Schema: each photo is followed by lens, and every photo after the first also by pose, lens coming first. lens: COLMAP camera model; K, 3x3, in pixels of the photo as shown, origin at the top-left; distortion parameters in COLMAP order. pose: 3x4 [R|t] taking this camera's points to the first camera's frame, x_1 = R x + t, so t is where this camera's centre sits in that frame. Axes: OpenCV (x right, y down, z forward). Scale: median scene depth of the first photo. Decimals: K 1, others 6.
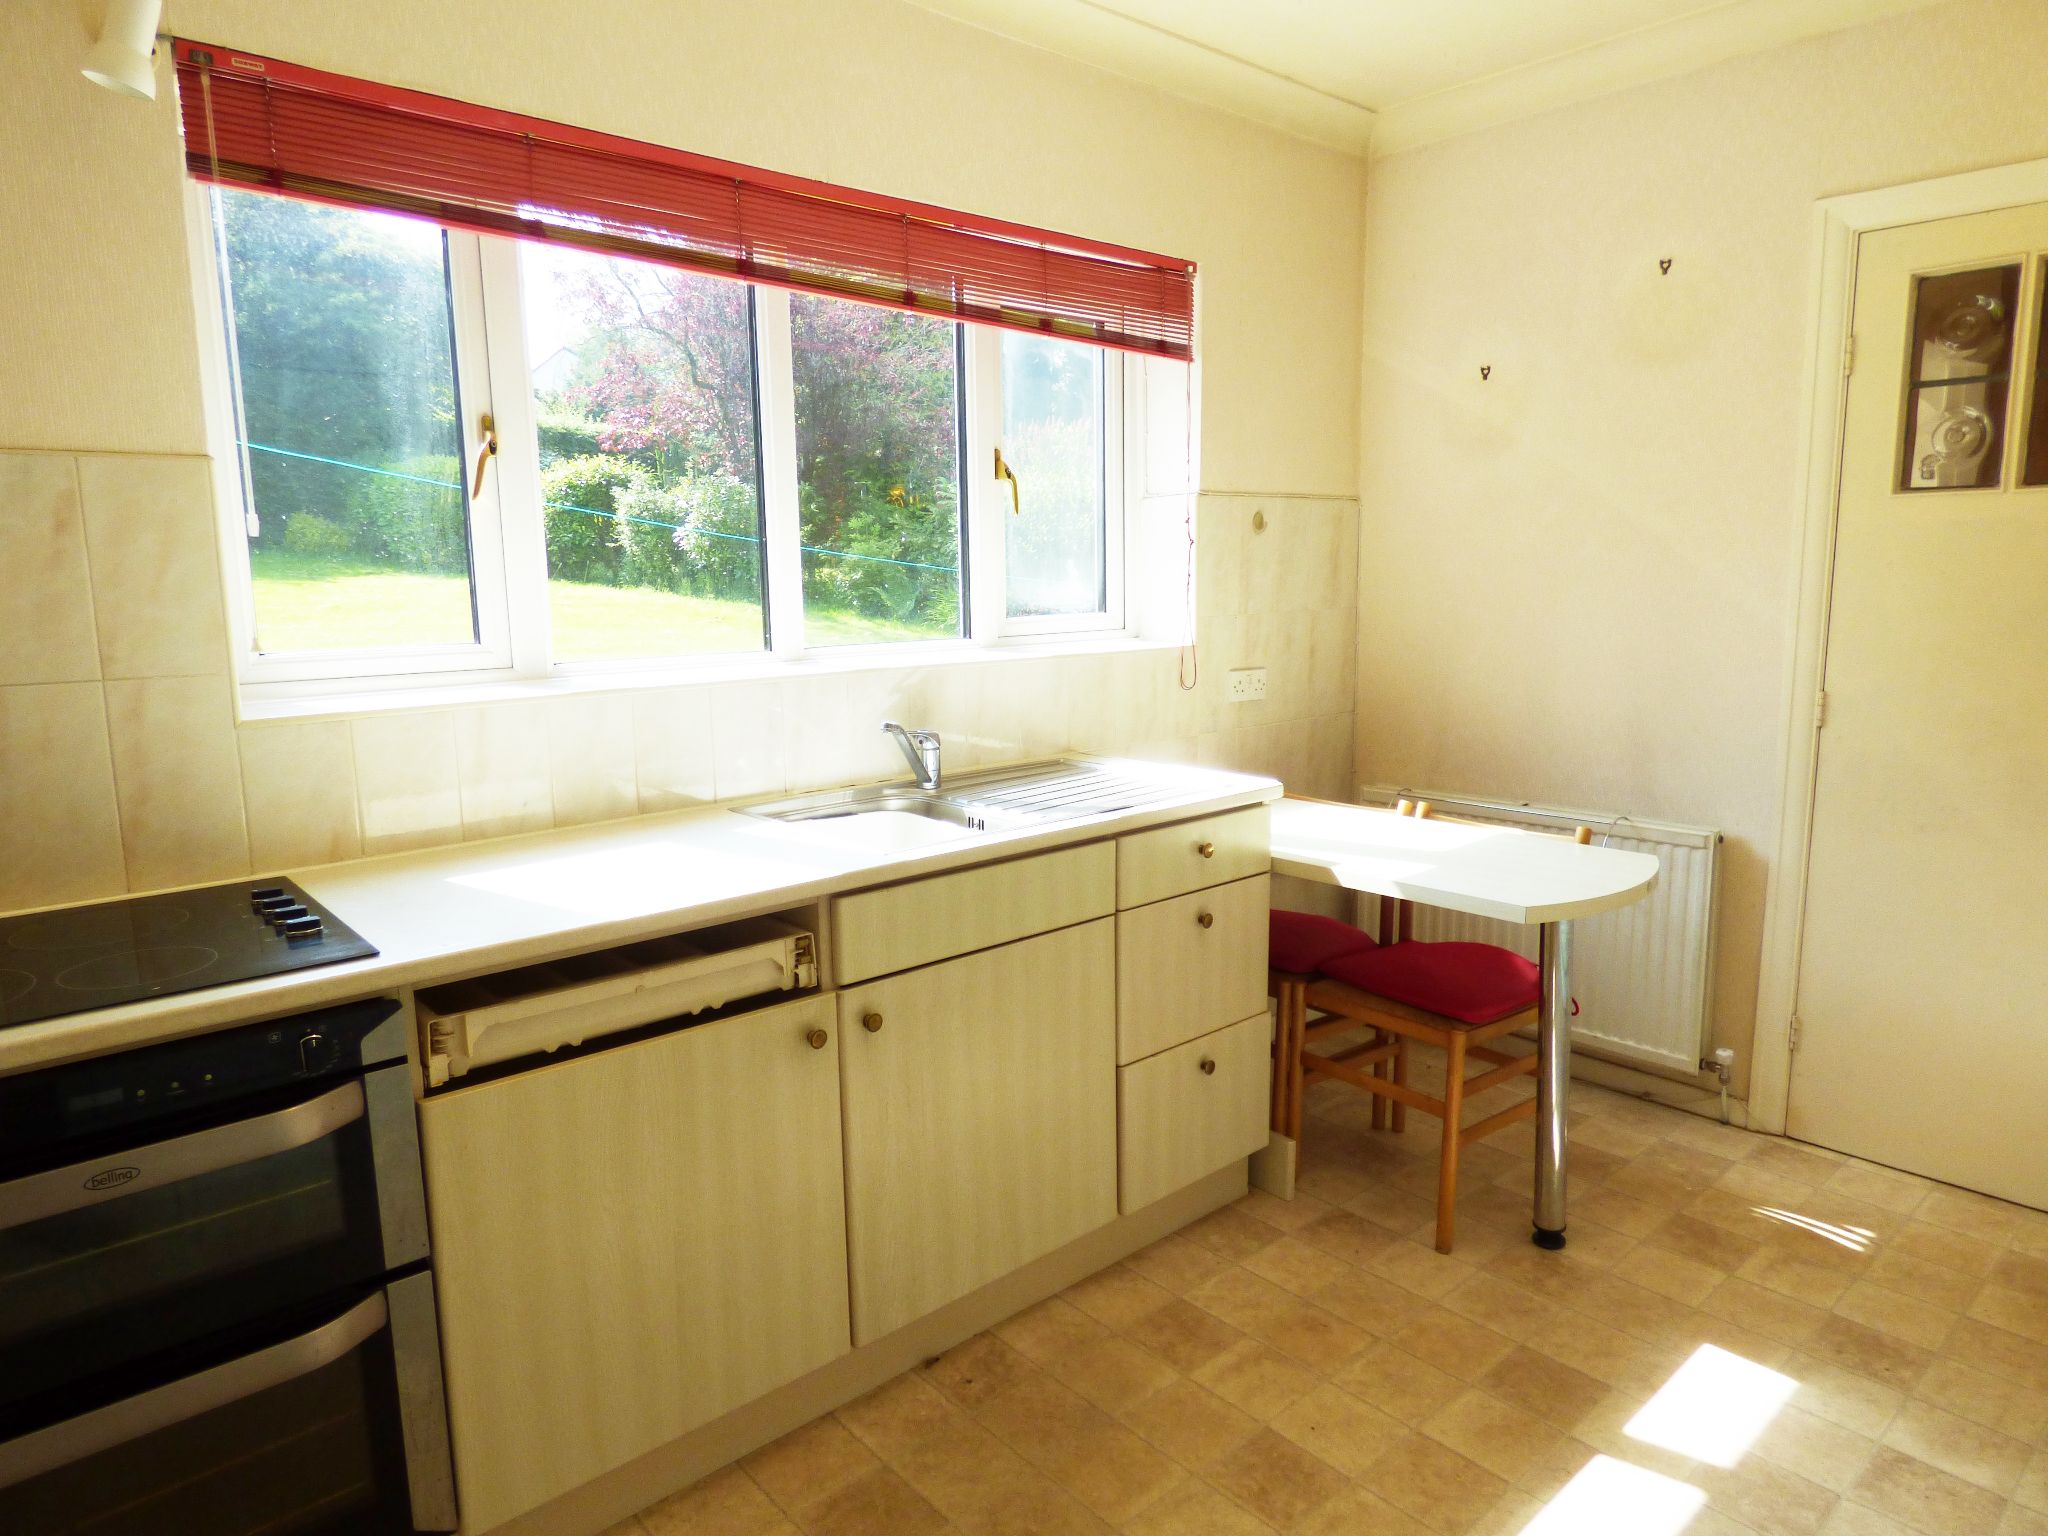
lens RADIAL K [[1255.7, 0, 1025.3], [0, 1255.7, 768.1], [0, 0, 1]] dist [-0.015387, 0.003874]
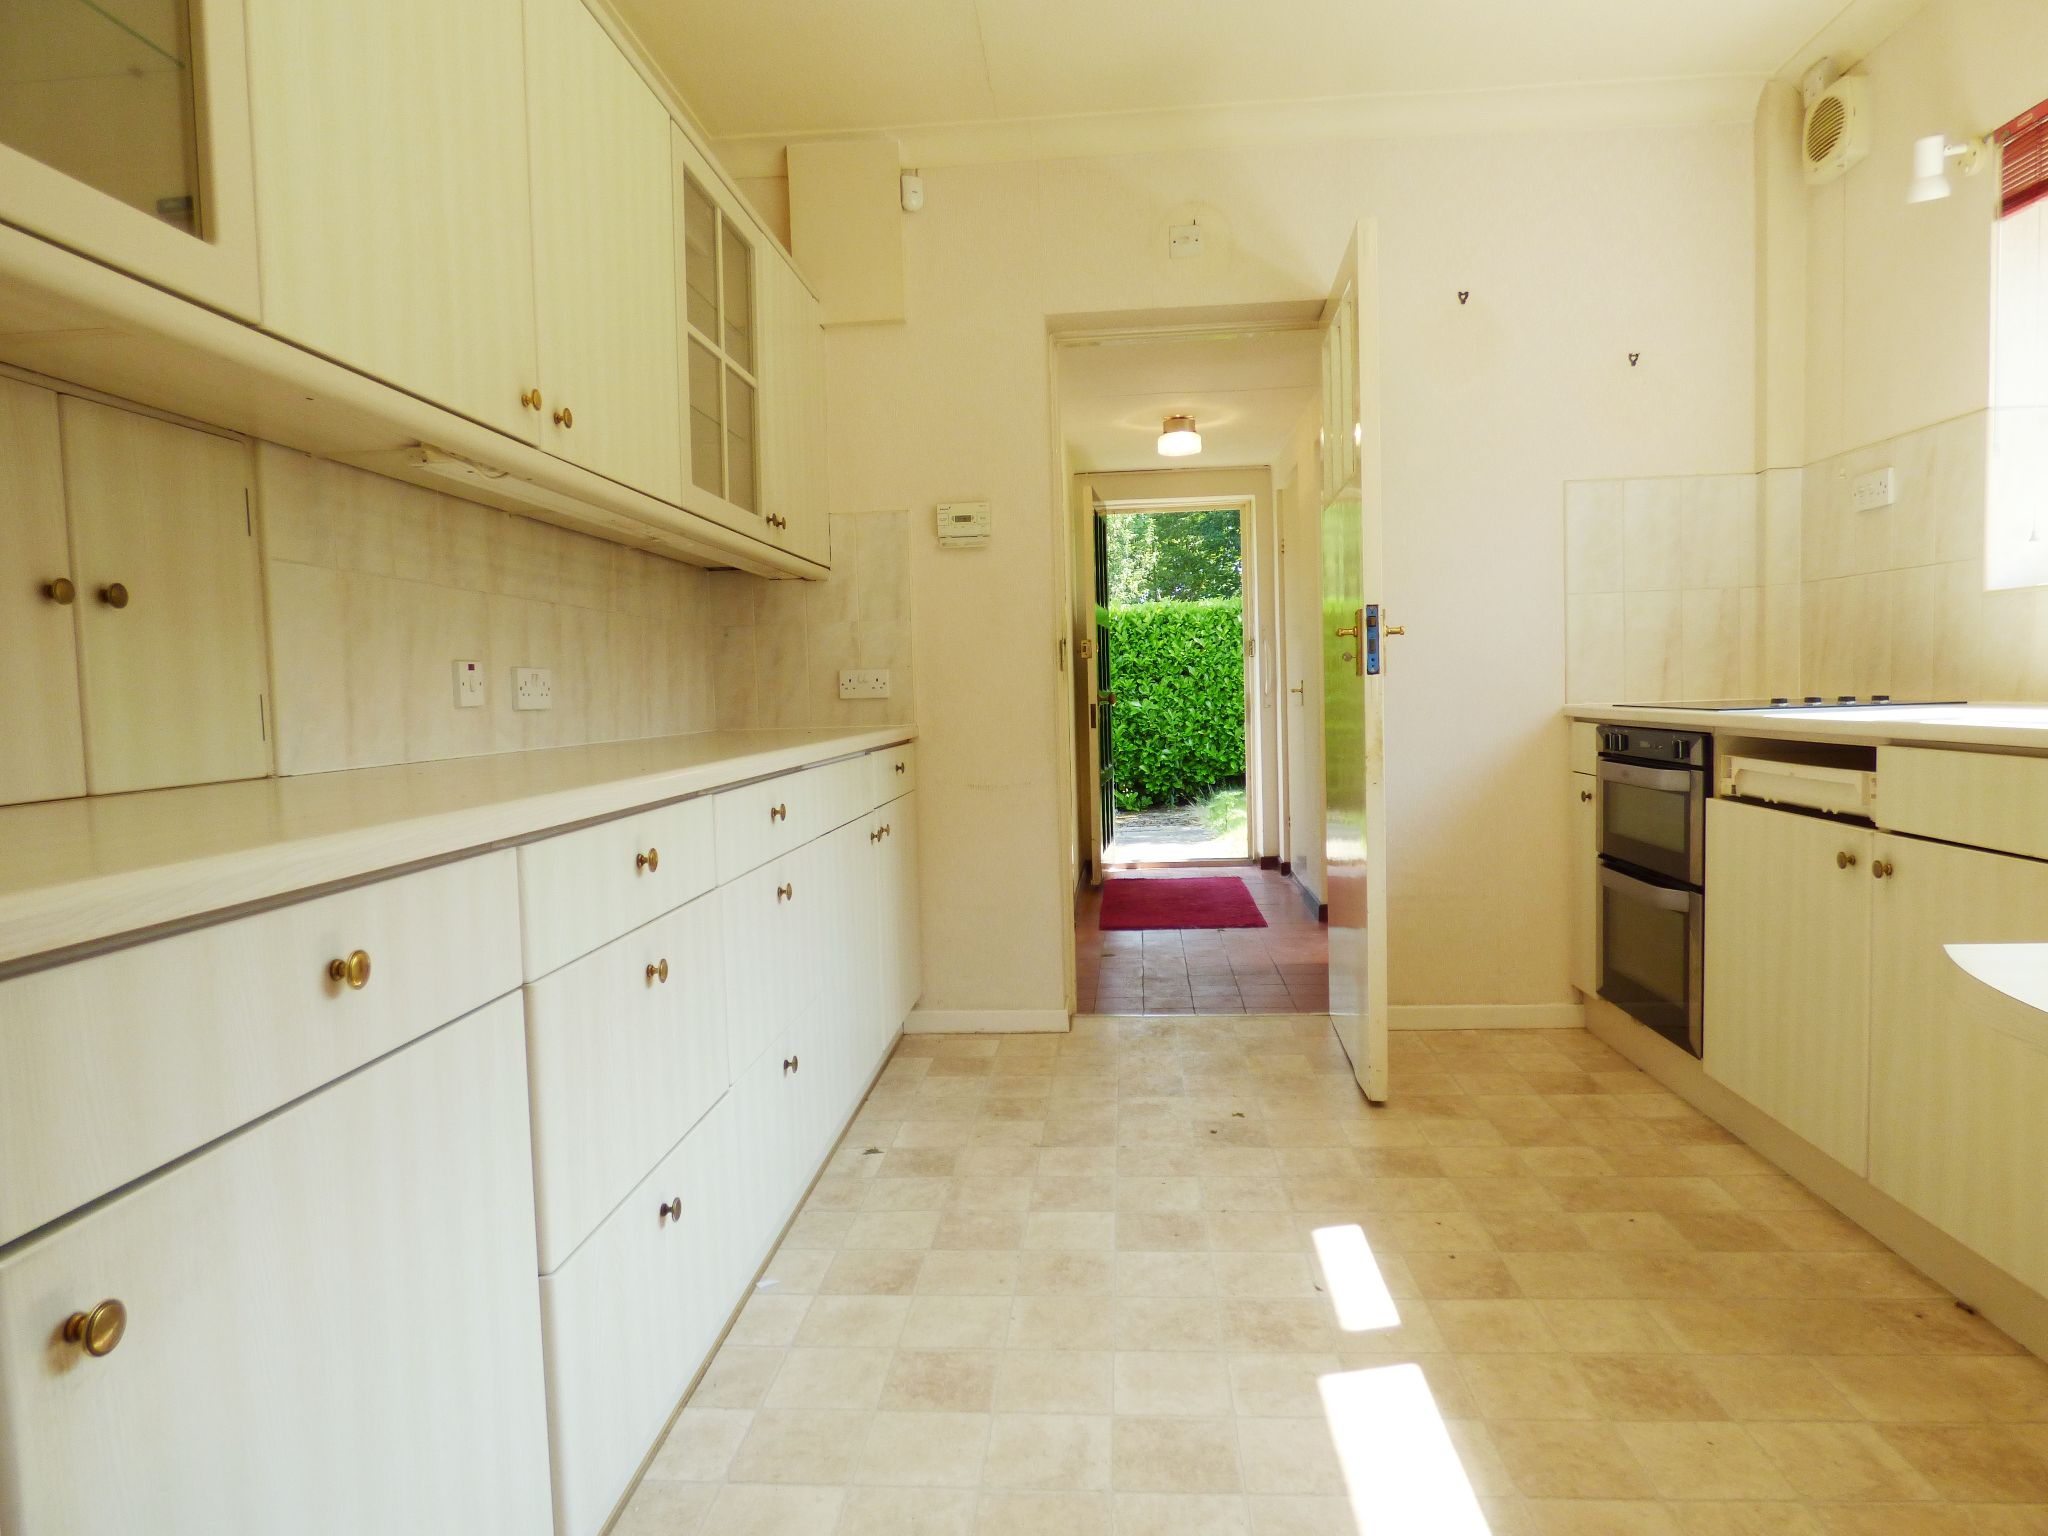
lens RADIAL K [[1255.7, 0, 1024.0], [0, 1255.7, 766.0], [0, 0, 1]] dist [-0.015387, 0.003874]
pose [[-0.717501, 0.078802, -0.692086, 1.117332], [-0.070823, 0.980178, 0.185029, -0.027219], [0.692948, 0.181774, -0.697697, 1.213060]]
